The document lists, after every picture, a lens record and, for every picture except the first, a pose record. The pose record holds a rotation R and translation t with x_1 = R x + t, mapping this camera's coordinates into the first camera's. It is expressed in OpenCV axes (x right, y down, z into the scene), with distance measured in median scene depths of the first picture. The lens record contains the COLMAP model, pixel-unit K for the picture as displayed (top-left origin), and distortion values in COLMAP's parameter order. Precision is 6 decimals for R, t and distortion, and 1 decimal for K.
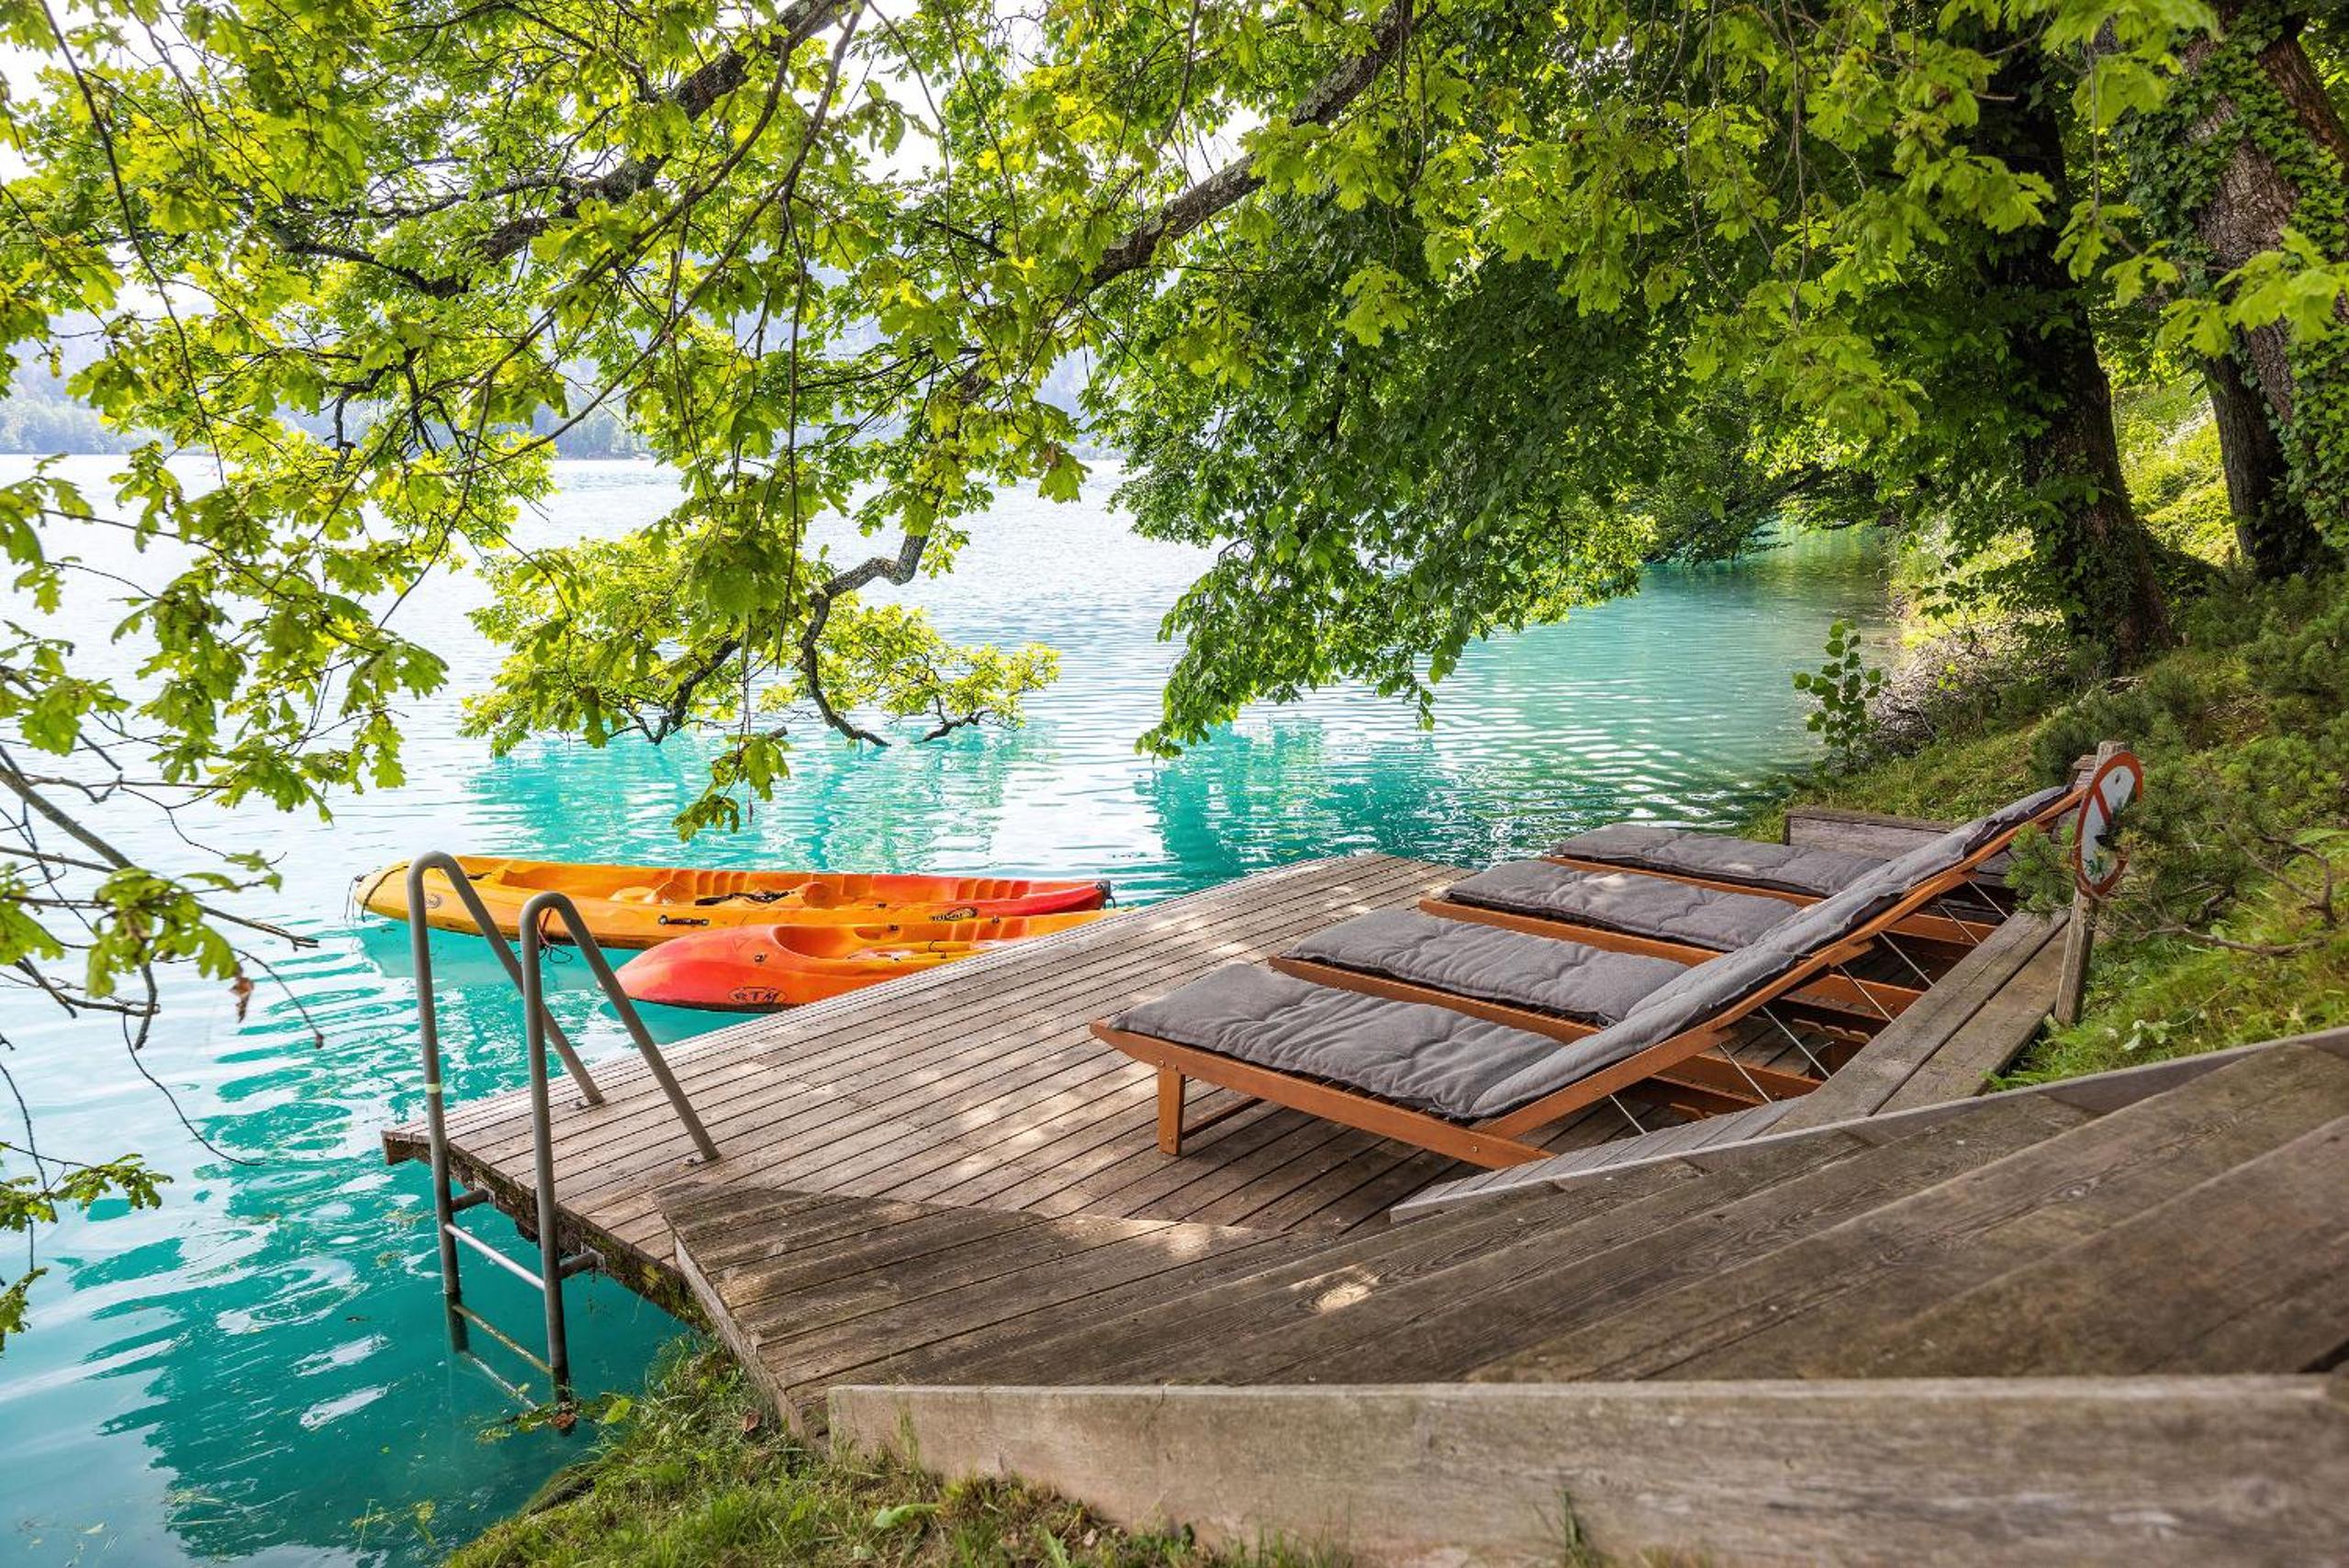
lens RADIAL K [[1762.4, 0, 1174.5], [0, 1762.4, 784.0], [0, 0, 1]] dist [0.005083, -0.001410]
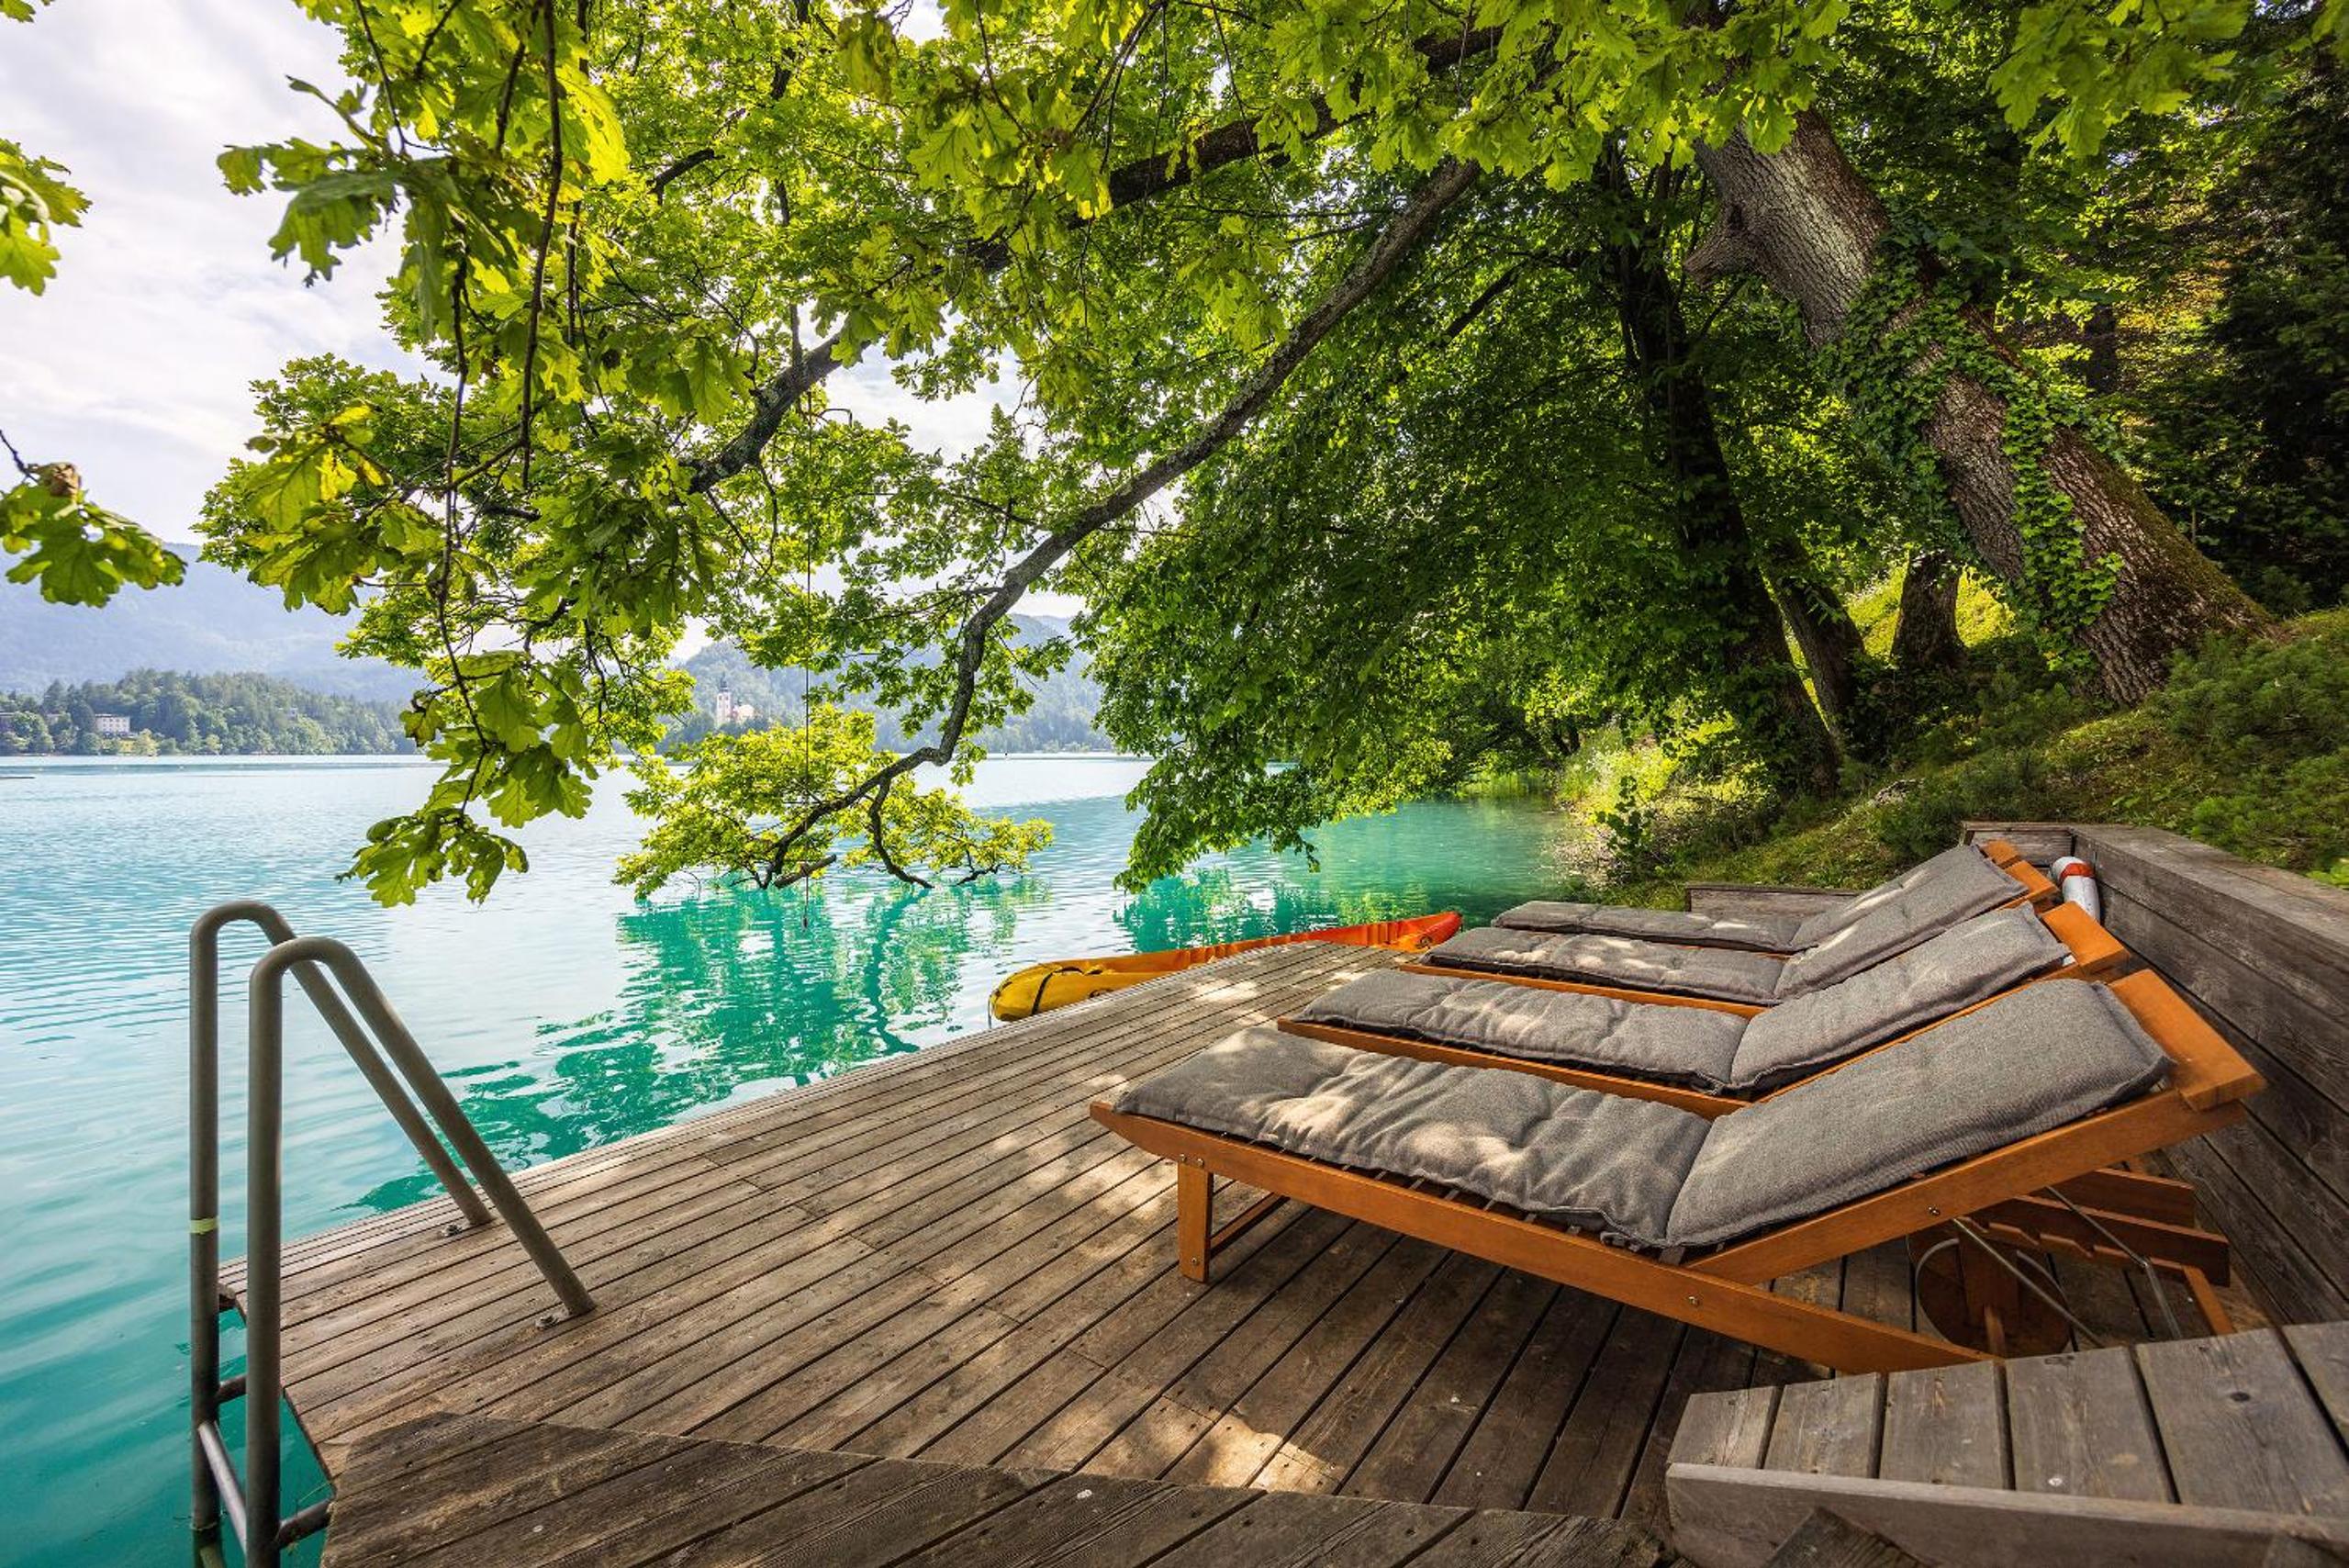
lens RADIAL K [[946.9, 0, 1173.7], [0, 946.9, 765.0], [0, 0, 1]] dist [0.000154, 0.000150]
pose [[0.998252, -0.011060, 0.058054, -0.024970], [0.021787, 0.982016, -0.187535, 0.049134], [-0.054936, 0.188472, 0.980541, 0.412865]]
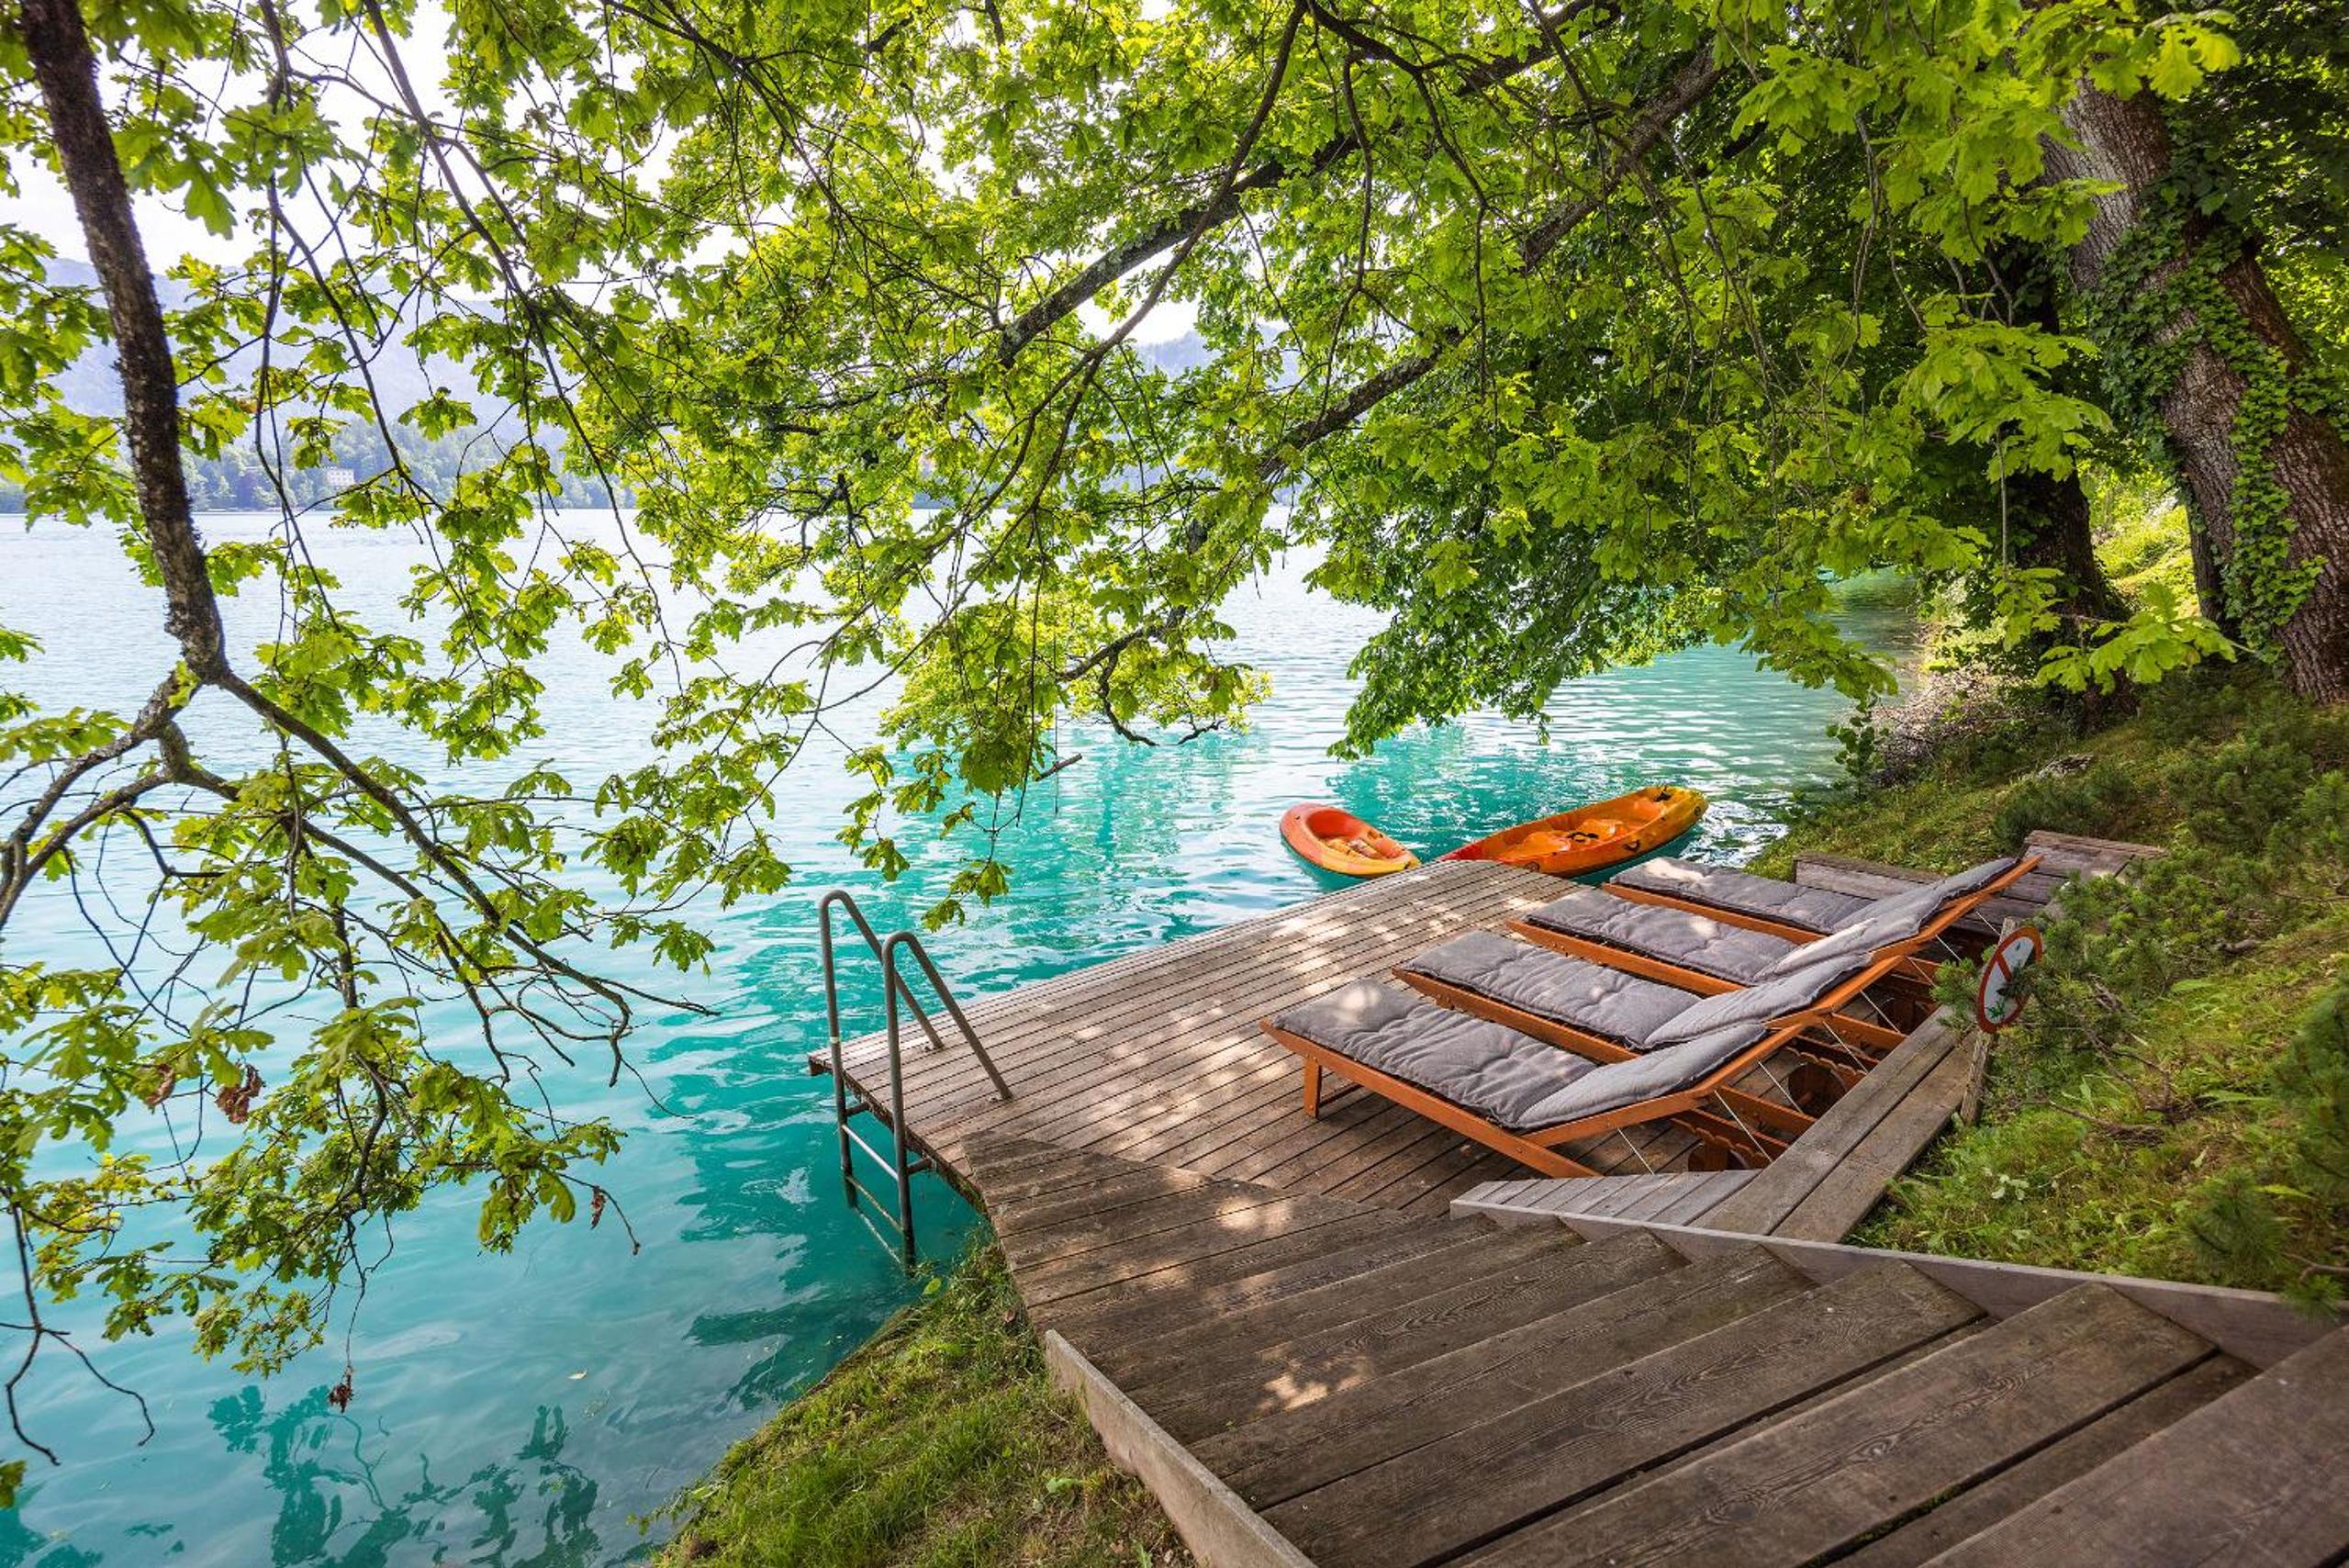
lens RADIAL K [[1216.7, 0, 1174.5], [0, 1216.7, 784.0], [0, 0, 1]] dist [-0.005175, 0.000421]
pose [[0.985884, 0.027066, -0.165228, 0.033275], [-0.018716, 0.998477, 0.051889, -0.084216], [0.166381, -0.048064, 0.984889, 0.007626]]
